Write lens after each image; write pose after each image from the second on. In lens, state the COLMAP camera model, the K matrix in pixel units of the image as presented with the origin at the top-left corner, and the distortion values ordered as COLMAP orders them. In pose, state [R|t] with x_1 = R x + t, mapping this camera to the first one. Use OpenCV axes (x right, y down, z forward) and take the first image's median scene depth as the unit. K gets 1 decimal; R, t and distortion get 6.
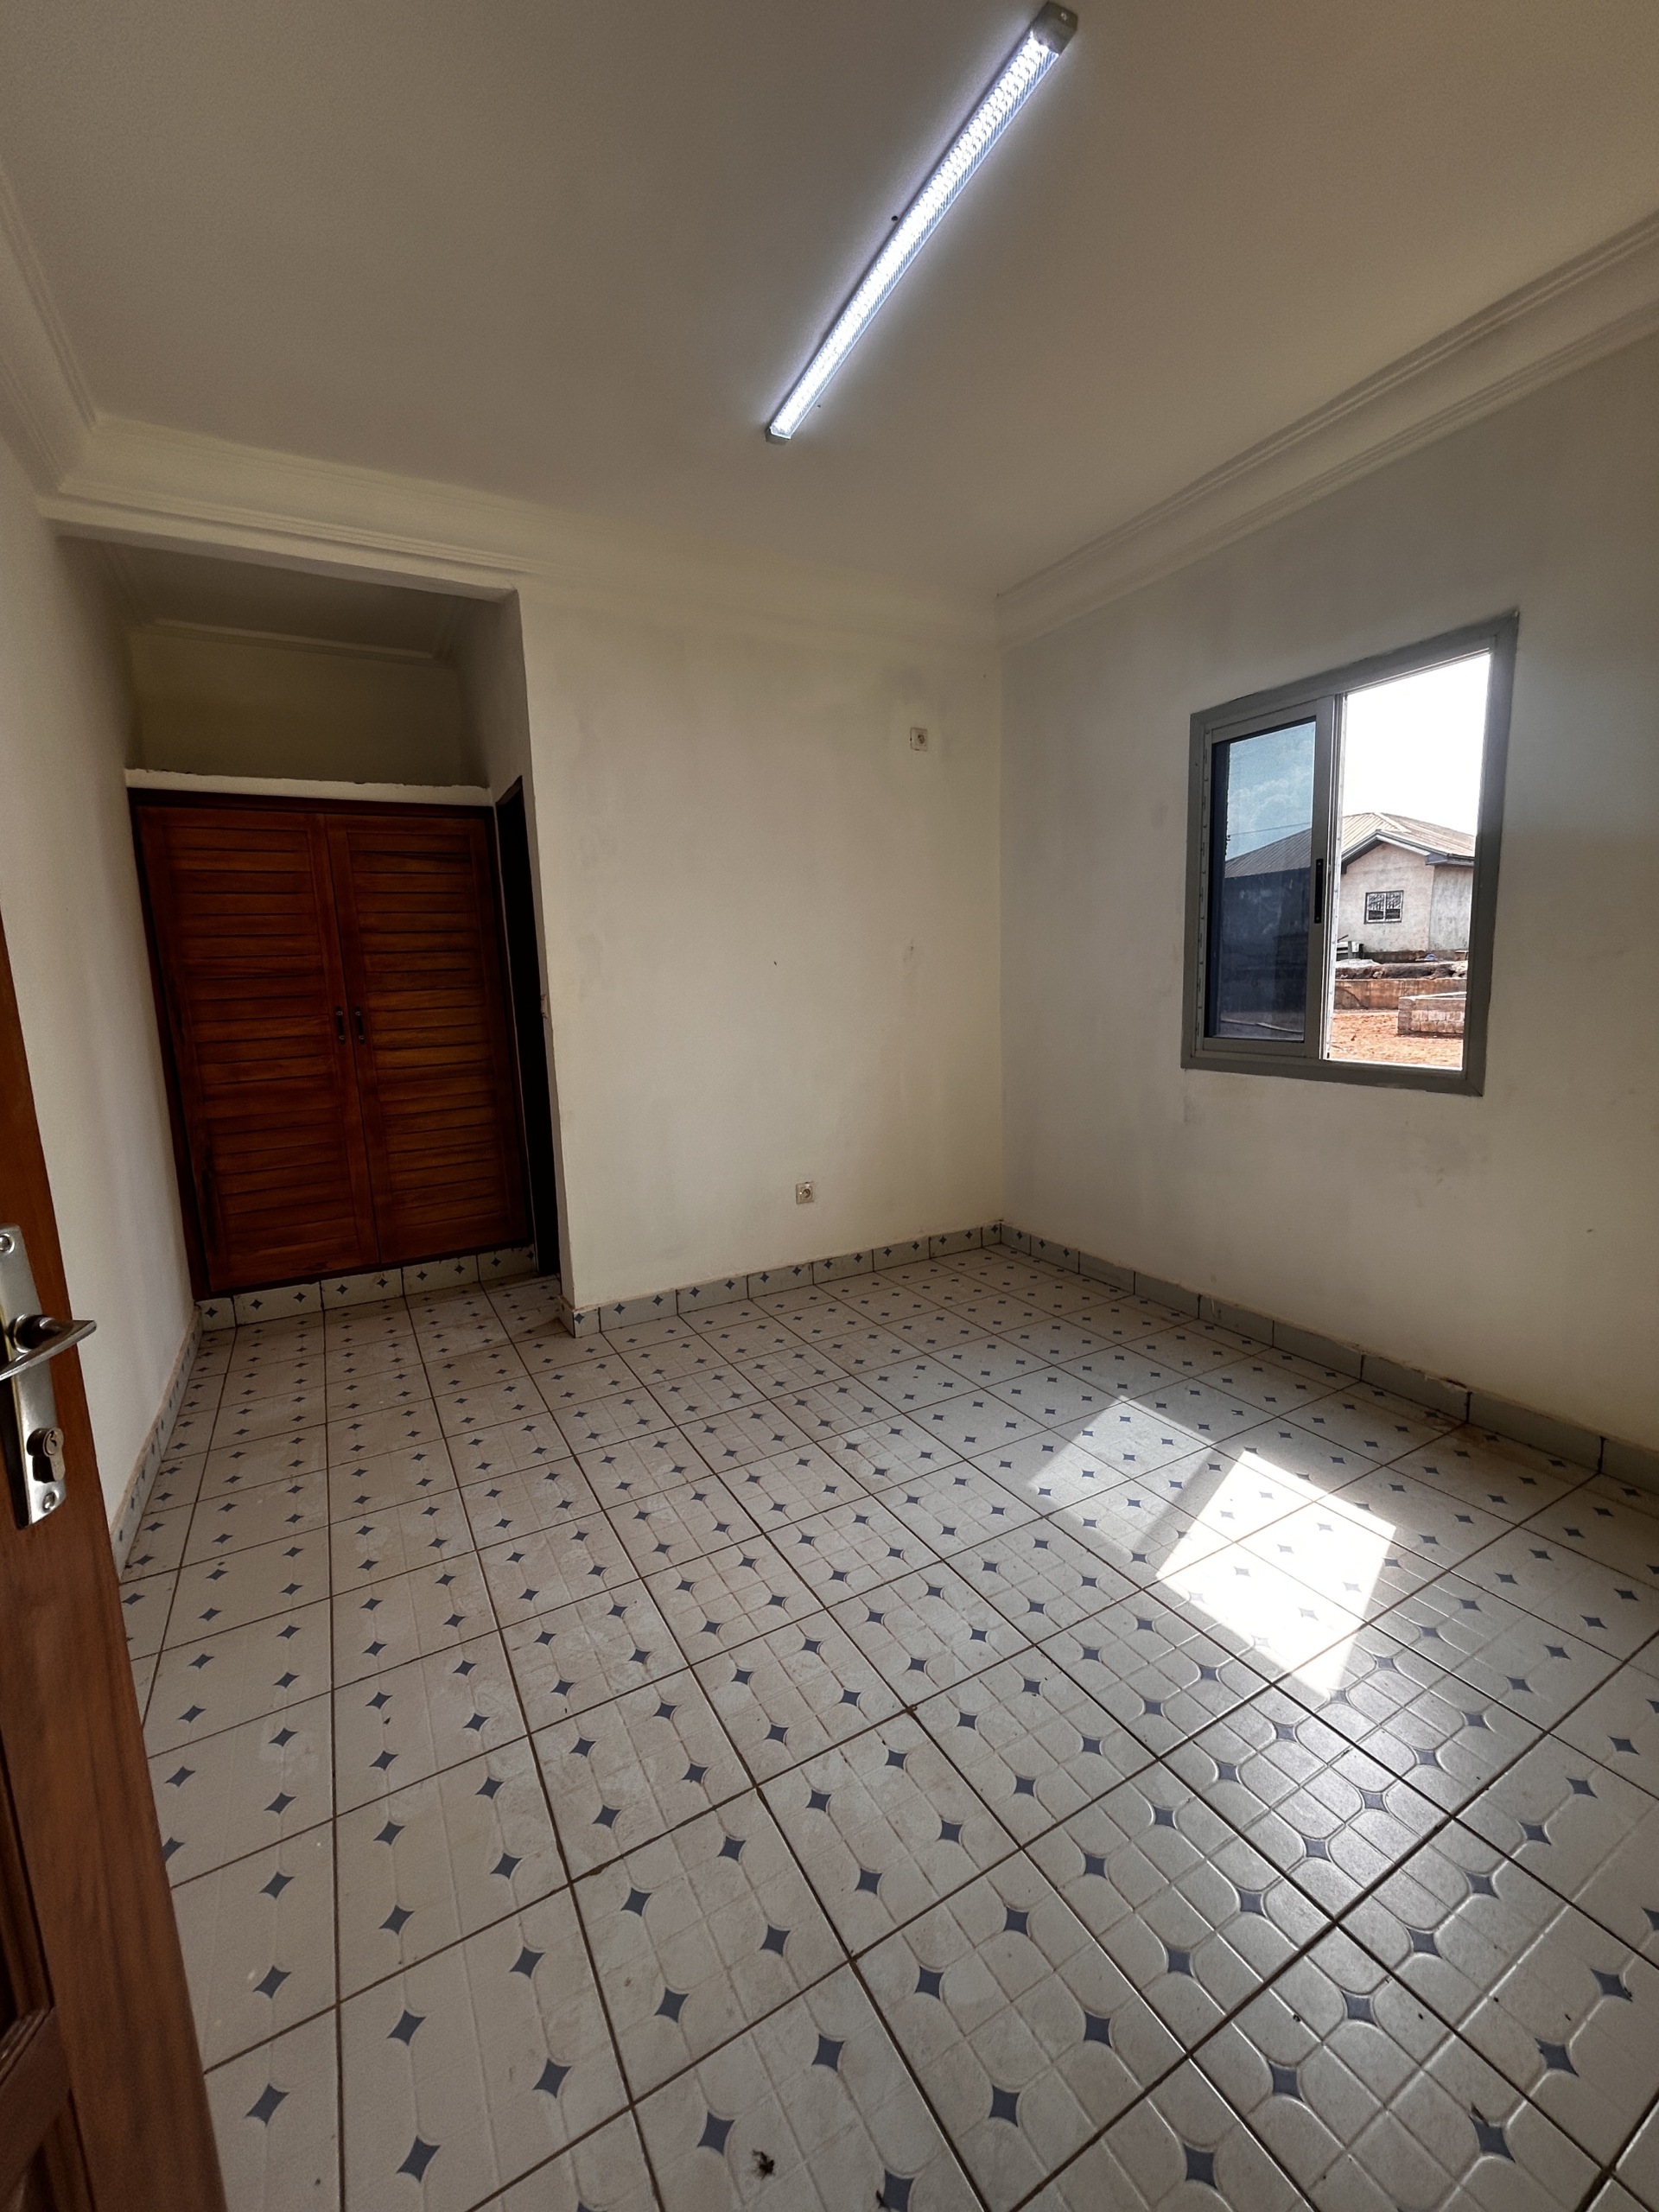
lens RADIAL K [[899.0, 0, 829.7], [0, 899.0, 1107.3], [0, 0, 1]] dist [-0.009726, 0.006459]
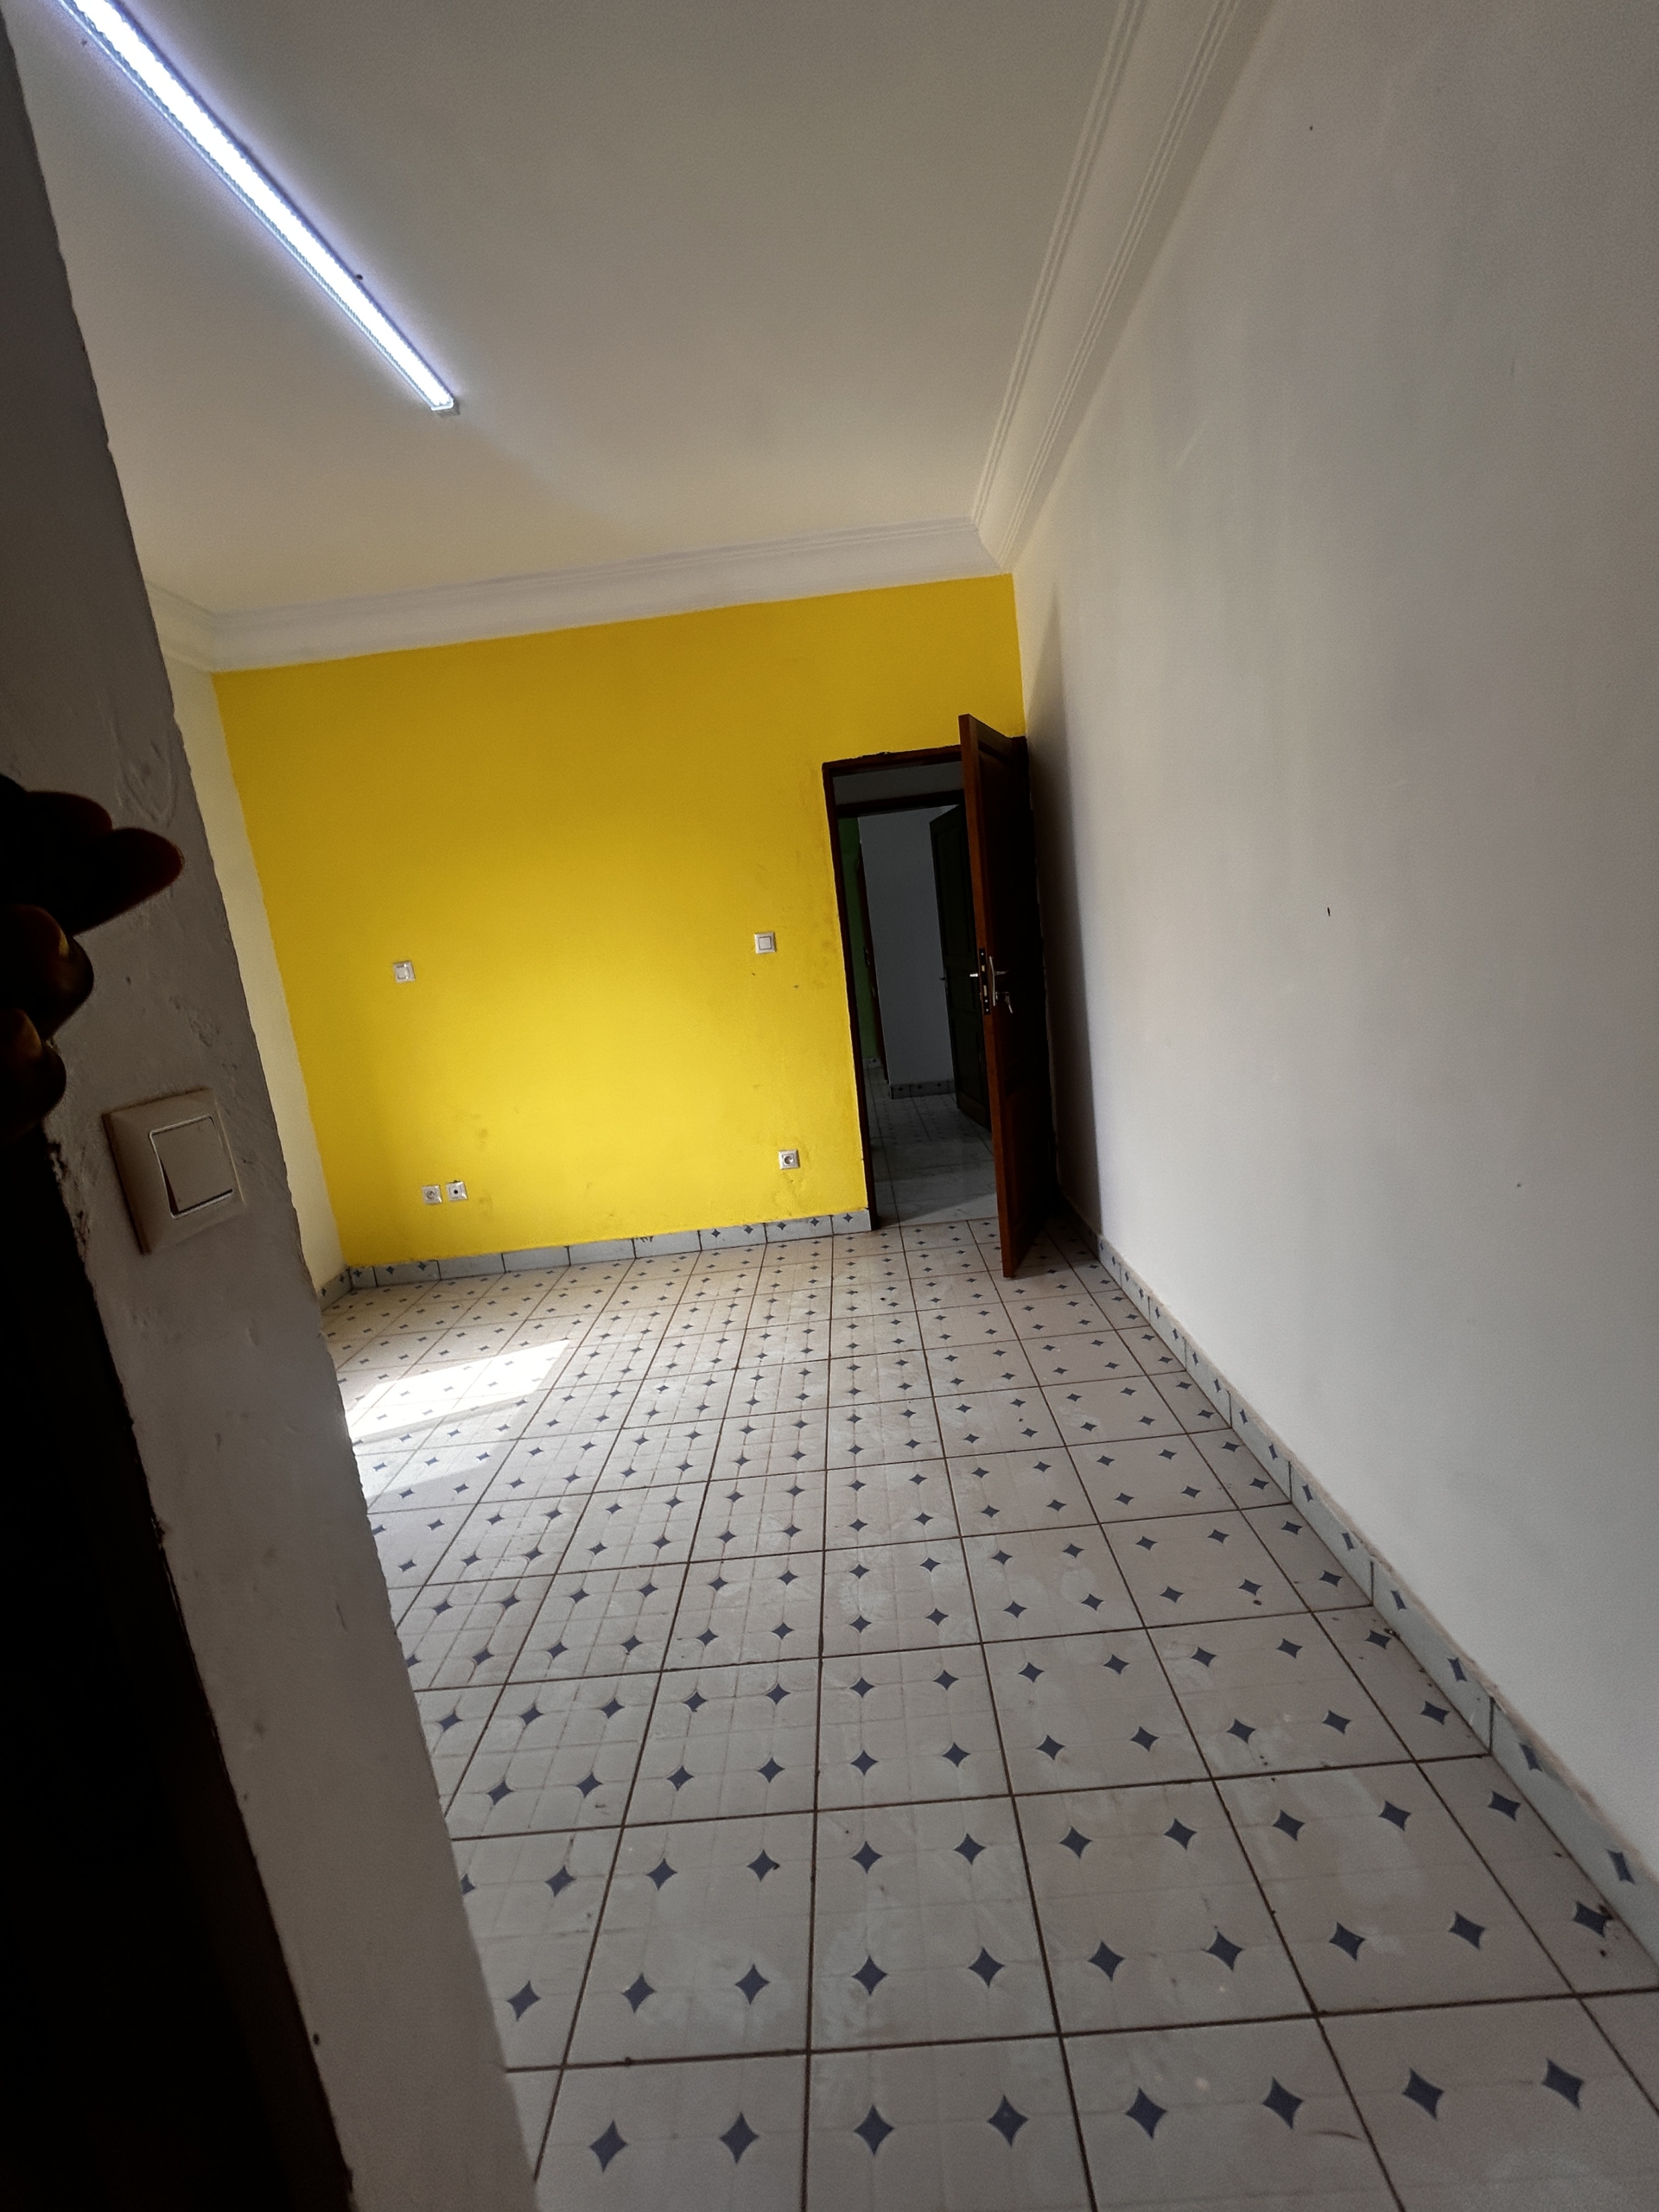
lens RADIAL K [[898.9, 0, 823.4], [0, 898.9, 1100.8], [0, 0, 1]] dist [-0.001068, -0.000505]
pose [[-0.849035, 0.041691, 0.526689, -0.684010], [0.221862, 0.932862, 0.283804, -0.195700], [-0.479496, 0.357812, -0.801283, 1.445230]]
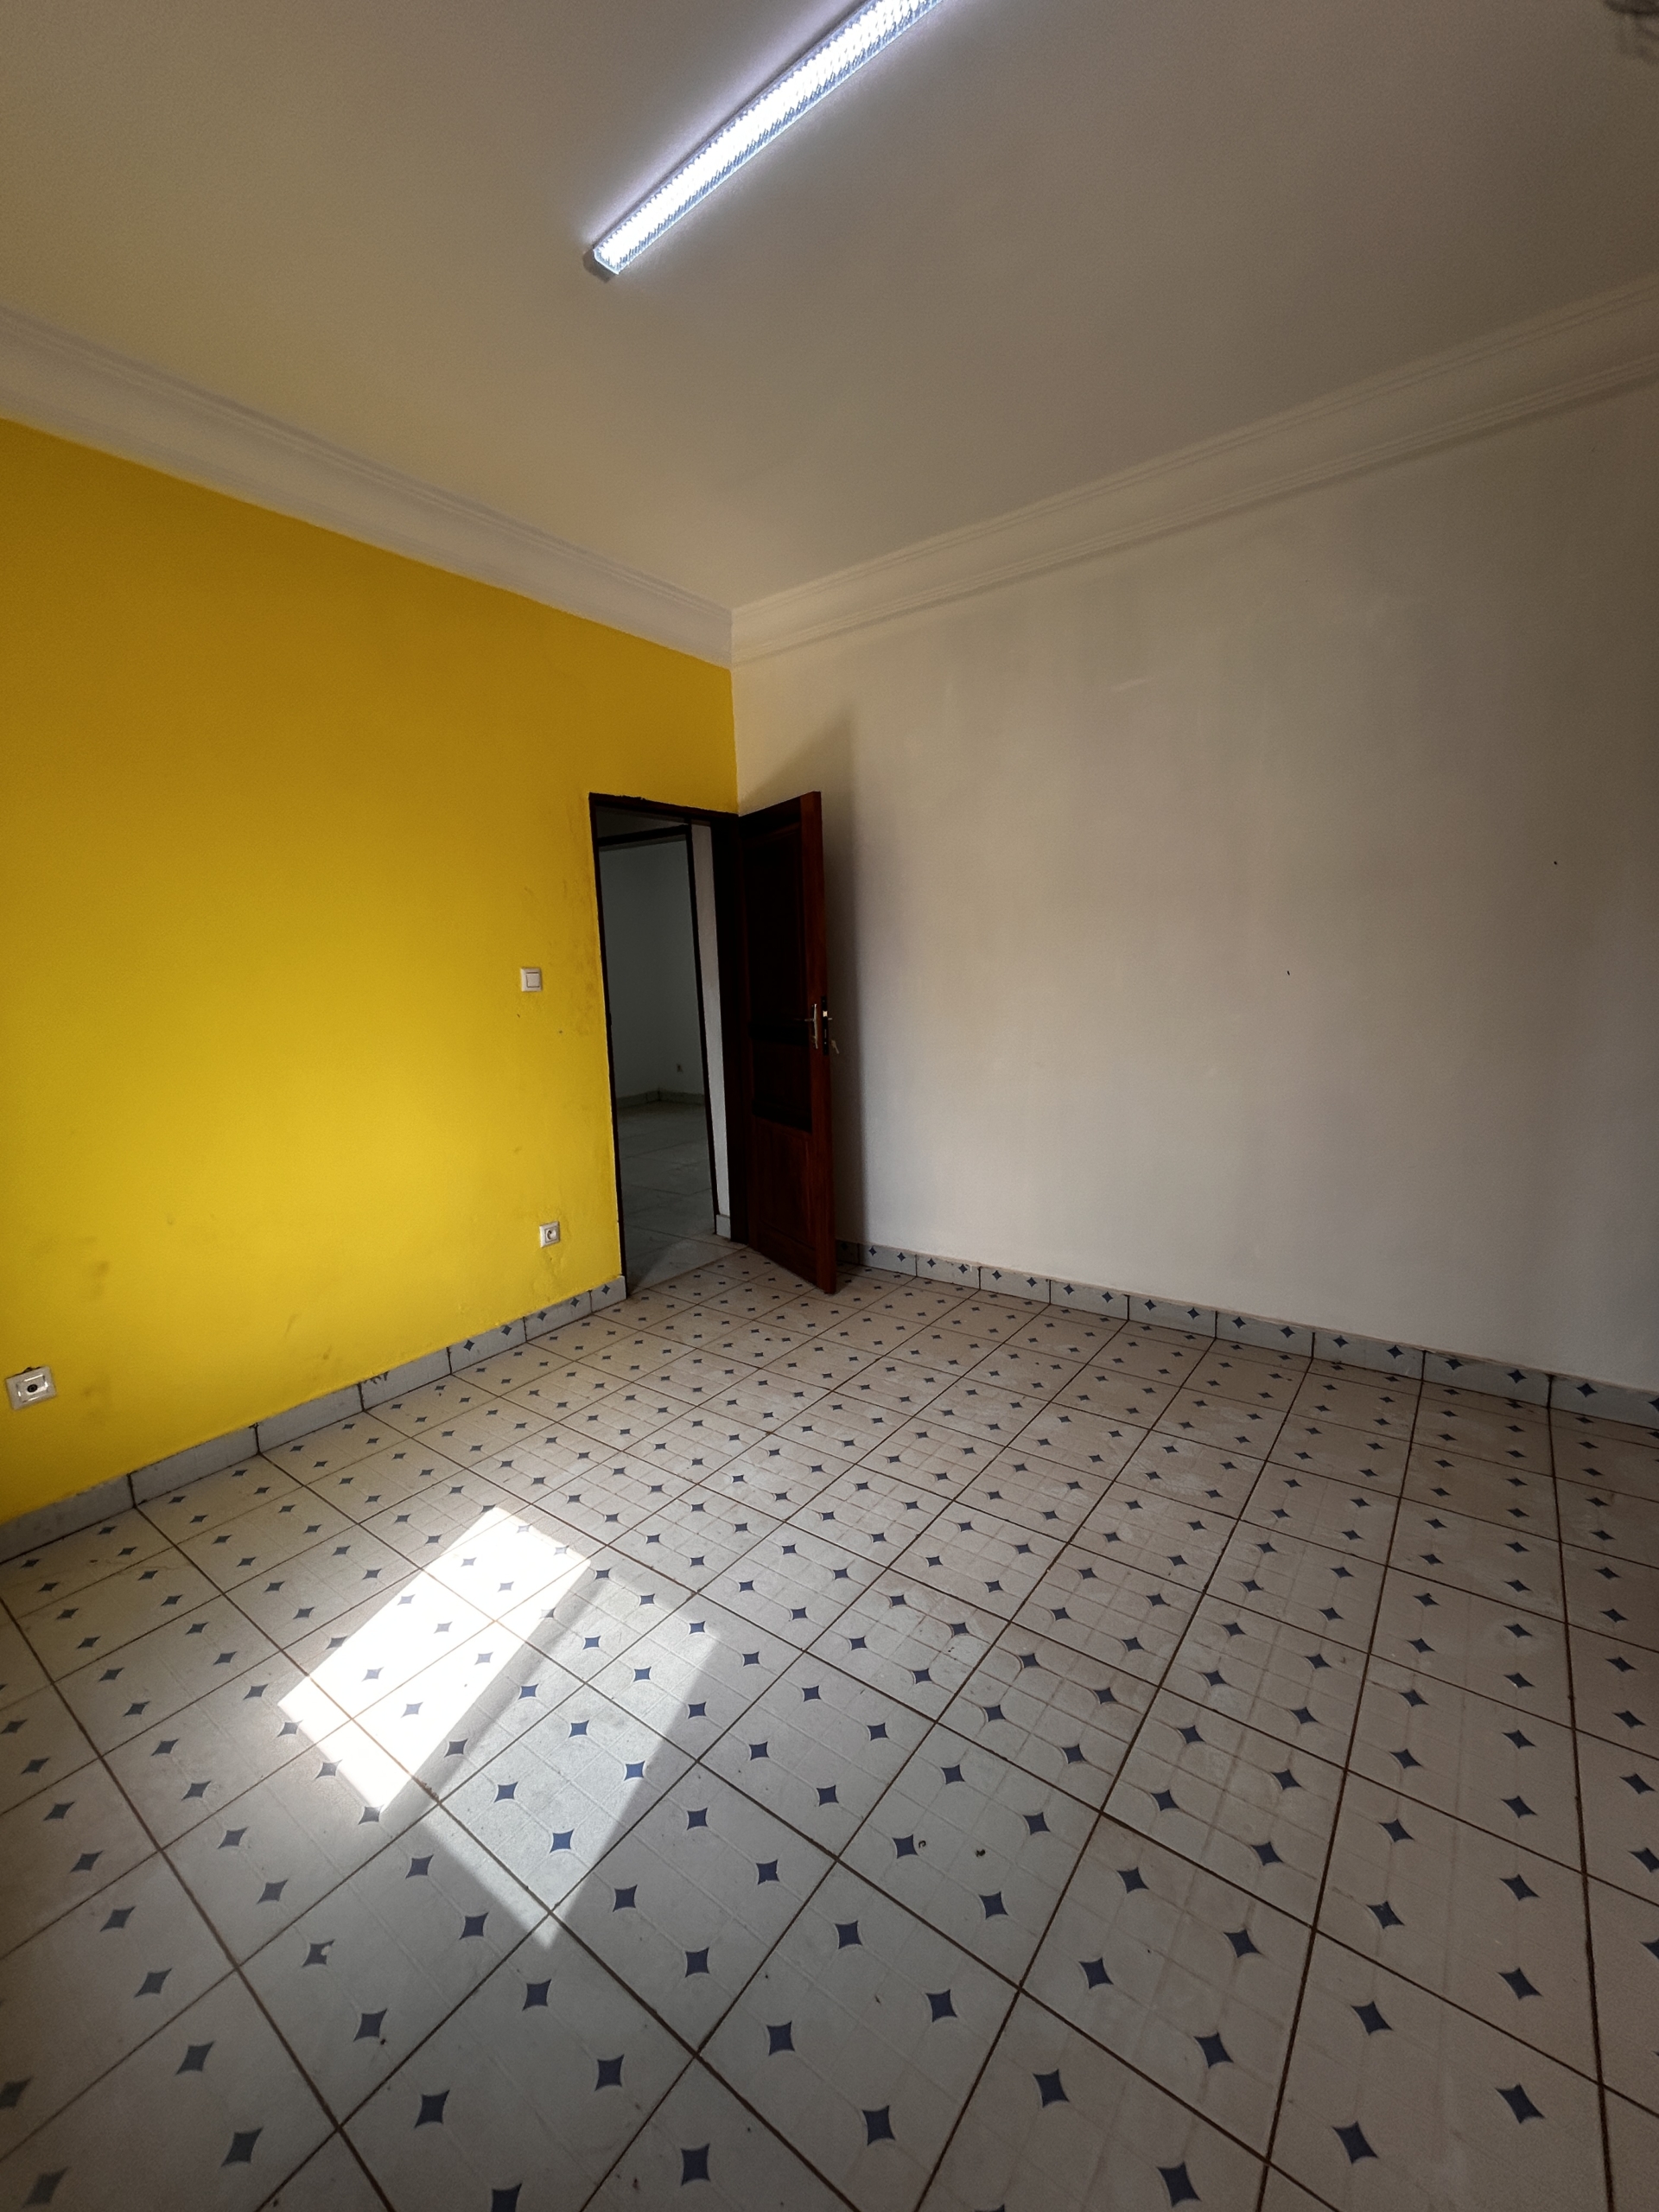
lens RADIAL K [[897.7, 0, 829.5], [0, 897.7, 1106.0], [0, 0, 1]] dist [-0.000720, 0.000957]
pose [[-0.913382, 0.133649, -0.384541, 0.359422], [0.008536, 0.950656, 0.310128, -0.263617], [0.407015, 0.279983, -0.869453, 1.535278]]
